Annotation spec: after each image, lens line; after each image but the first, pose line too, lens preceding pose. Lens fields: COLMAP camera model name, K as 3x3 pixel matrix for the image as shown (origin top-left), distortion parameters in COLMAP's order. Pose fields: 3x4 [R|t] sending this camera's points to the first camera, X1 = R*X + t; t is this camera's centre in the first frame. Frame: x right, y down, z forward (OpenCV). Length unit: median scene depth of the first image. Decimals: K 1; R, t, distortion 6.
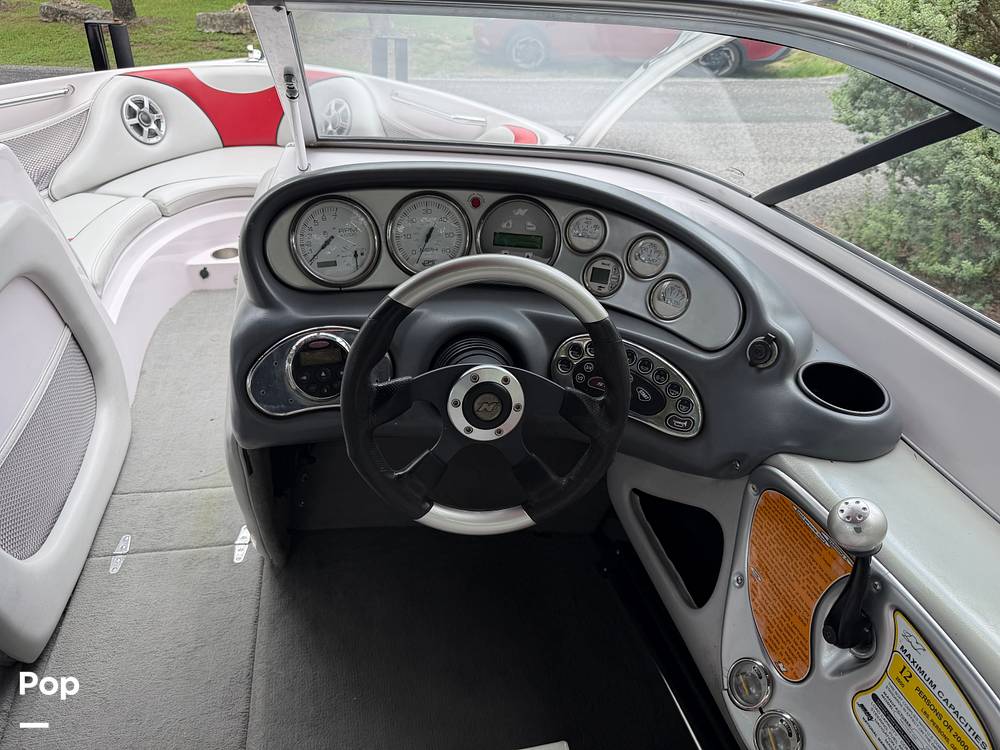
lens RADIAL K [[701.6, 0, 497.5], [0, 701.6, 381.7], [0, 0, 1]] dist [-0.035508, -0.016981]
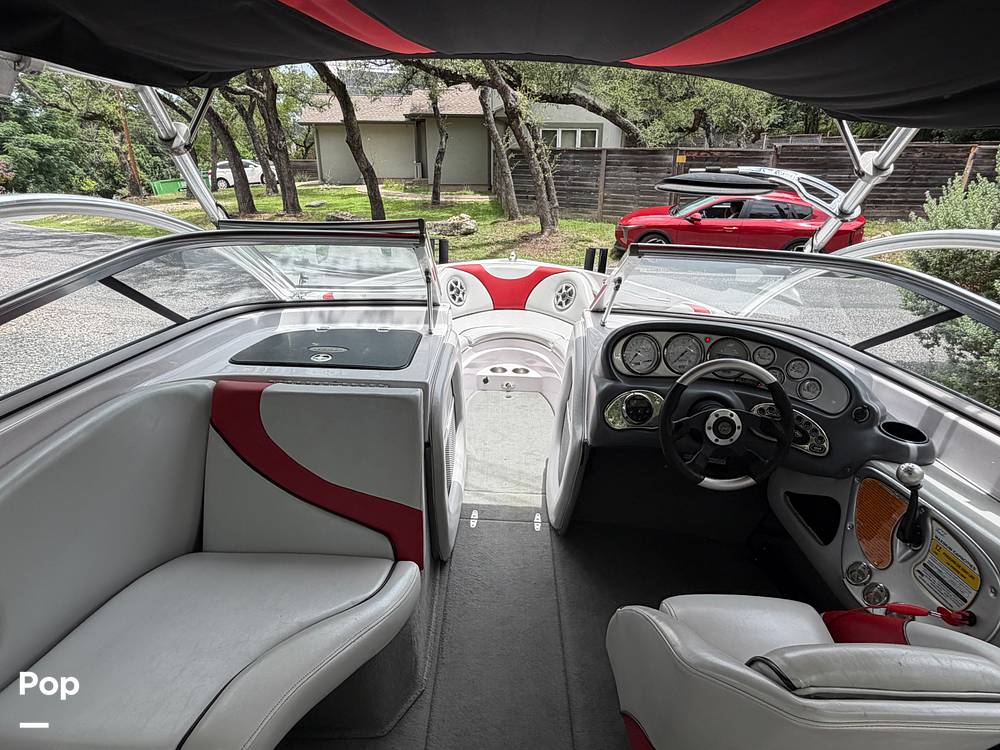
lens RADIAL K [[549.8, 0, 491.2], [0, 549.8, 374.2], [0, 0, 1]] dist [-0.050711, -0.002878]
pose [[0.973694, 0.060005, -0.219818, -0.306232], [-0.106177, 0.973050, -0.204696, 0.252446], [0.201611, 0.222651, 0.953824, -0.675598]]
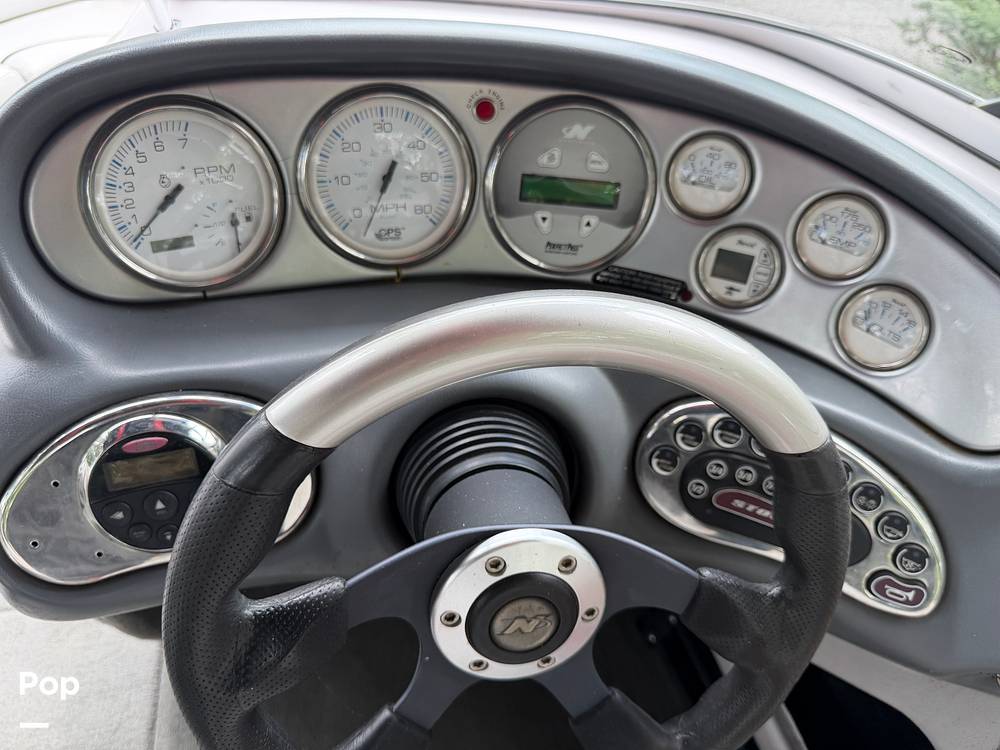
lens RADIAL K [[701.6, 0, 497.9], [0, 701.6, 366.6], [0, 0, 1]] dist [-0.035508, -0.016981]
pose [[0.999461, 0.002919, 0.032704, -0.038451], [-0.008159, 0.986877, 0.161269, -0.163826], [-0.031804, -0.161448, 0.986369, 0.515067]]
